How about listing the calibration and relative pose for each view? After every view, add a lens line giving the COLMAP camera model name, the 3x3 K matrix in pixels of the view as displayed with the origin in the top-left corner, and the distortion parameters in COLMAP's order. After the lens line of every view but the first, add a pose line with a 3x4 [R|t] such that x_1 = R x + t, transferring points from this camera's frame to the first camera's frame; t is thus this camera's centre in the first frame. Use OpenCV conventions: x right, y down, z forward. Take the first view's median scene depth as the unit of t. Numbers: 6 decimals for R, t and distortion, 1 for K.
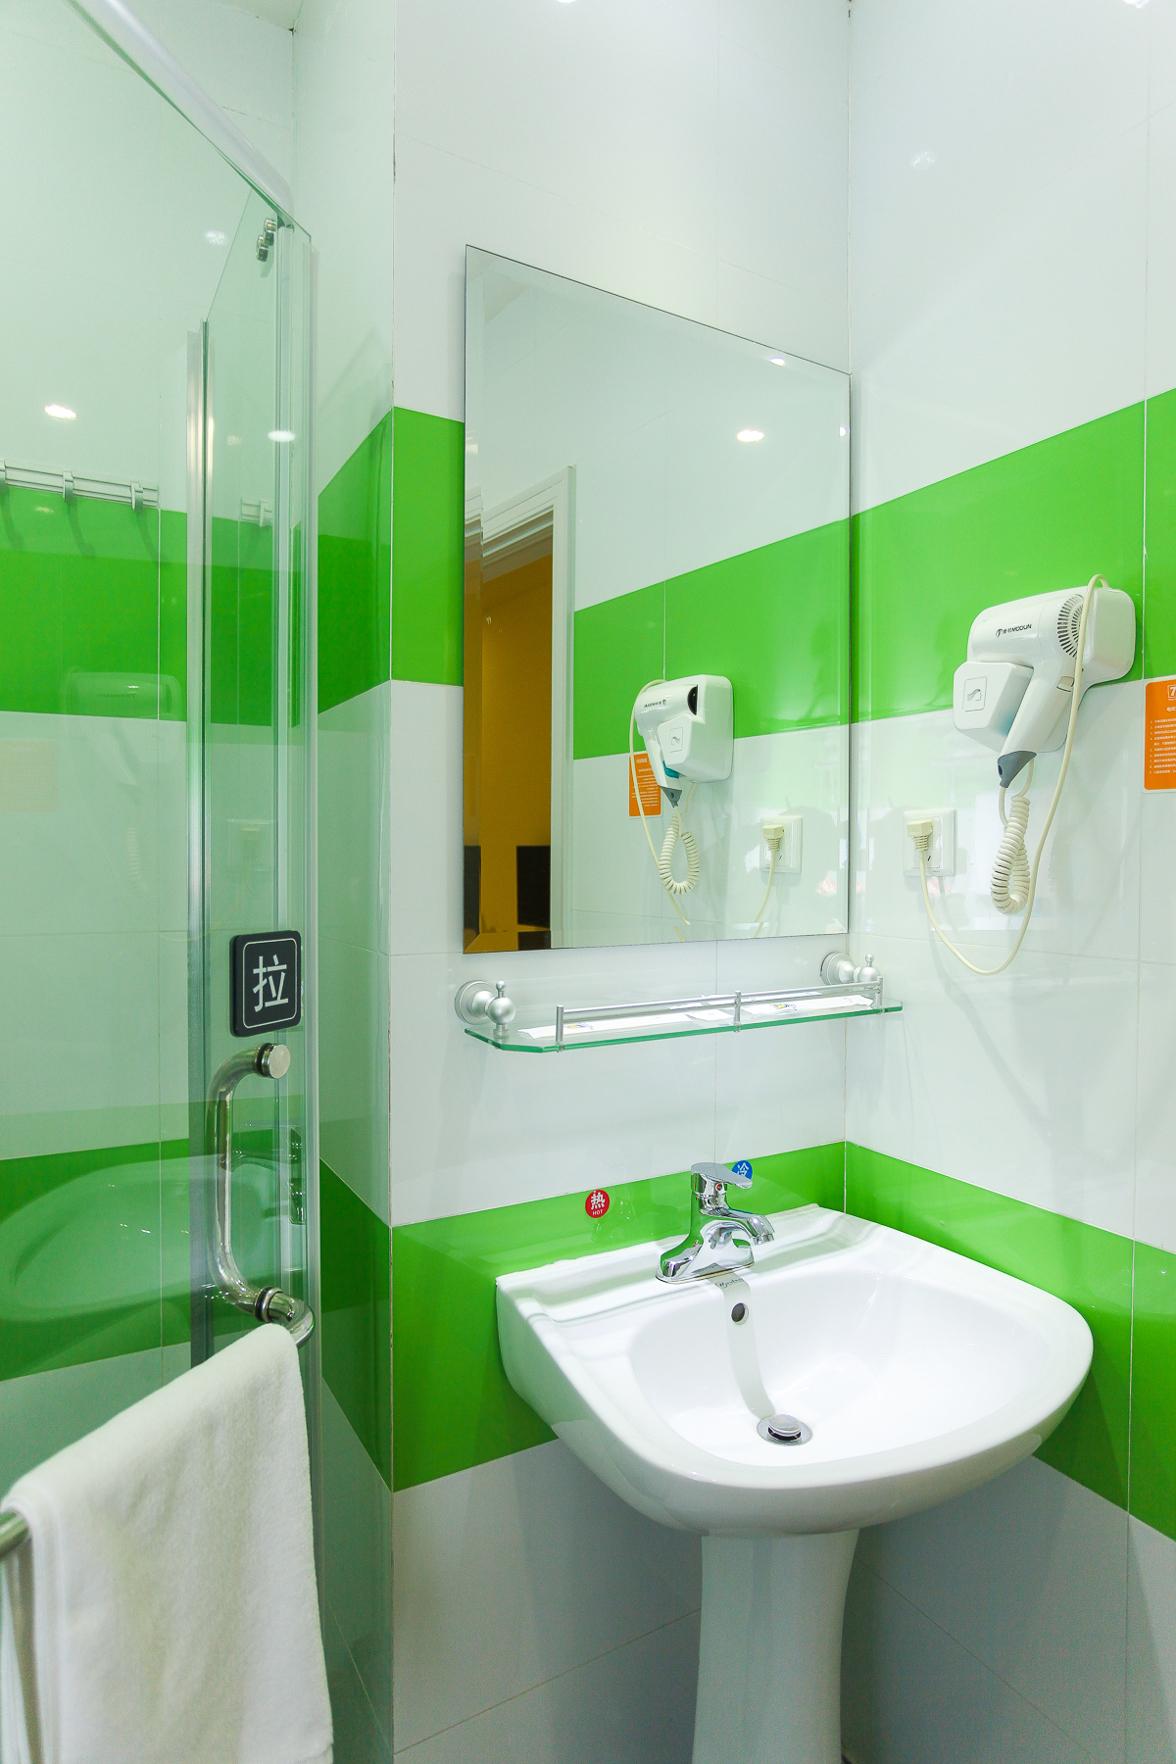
lens RADIAL K [[1011.5, 0, 588.8], [0, 1011.5, 877.6], [0, 0, 1]] dist [-0.057307, 0.039861]
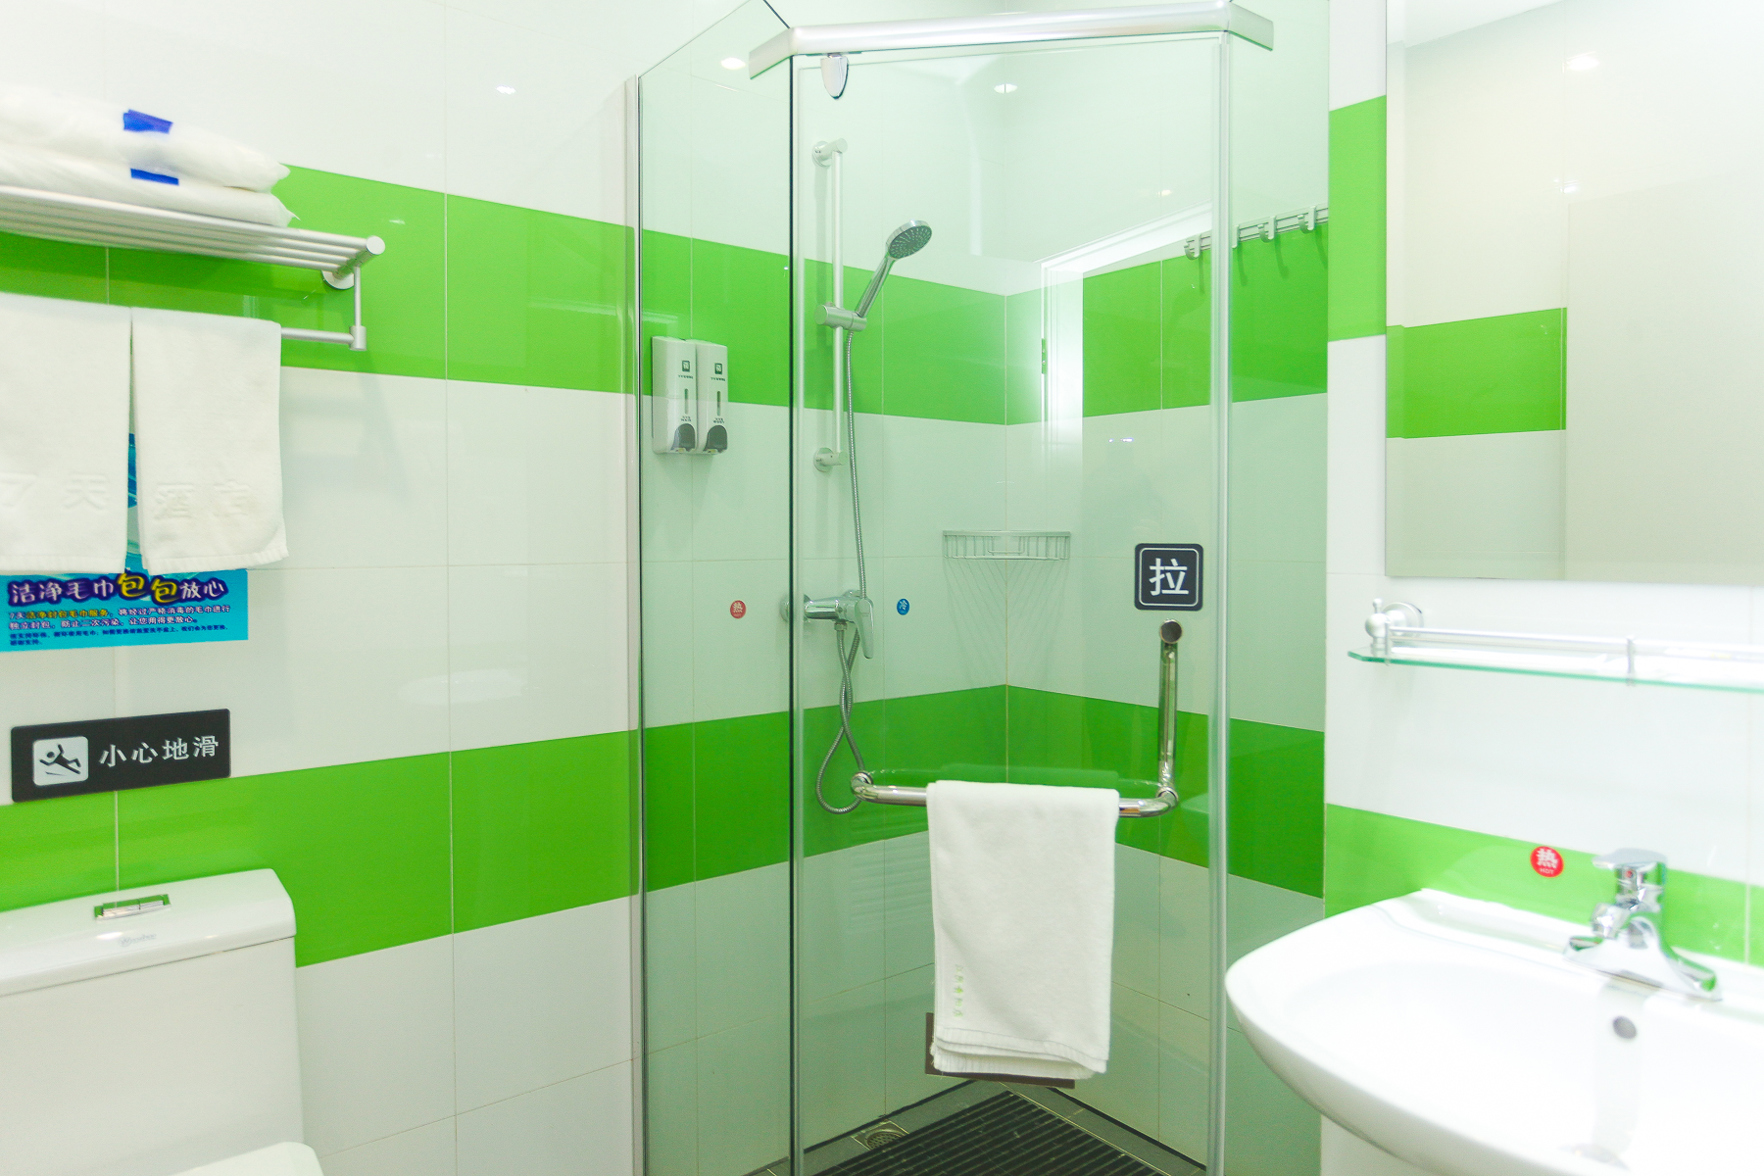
lens RADIAL K [[1166.4, 0, 882.0], [0, 1166.4, 588.0], [0, 0, 1]] dist [-0.002279, 0.031157]
pose [[0.159585, 0.041865, -0.986296, 1.285229], [-0.017952, 0.999058, 0.039502, 0.059195], [0.987021, 0.011402, 0.160186, 0.308321]]
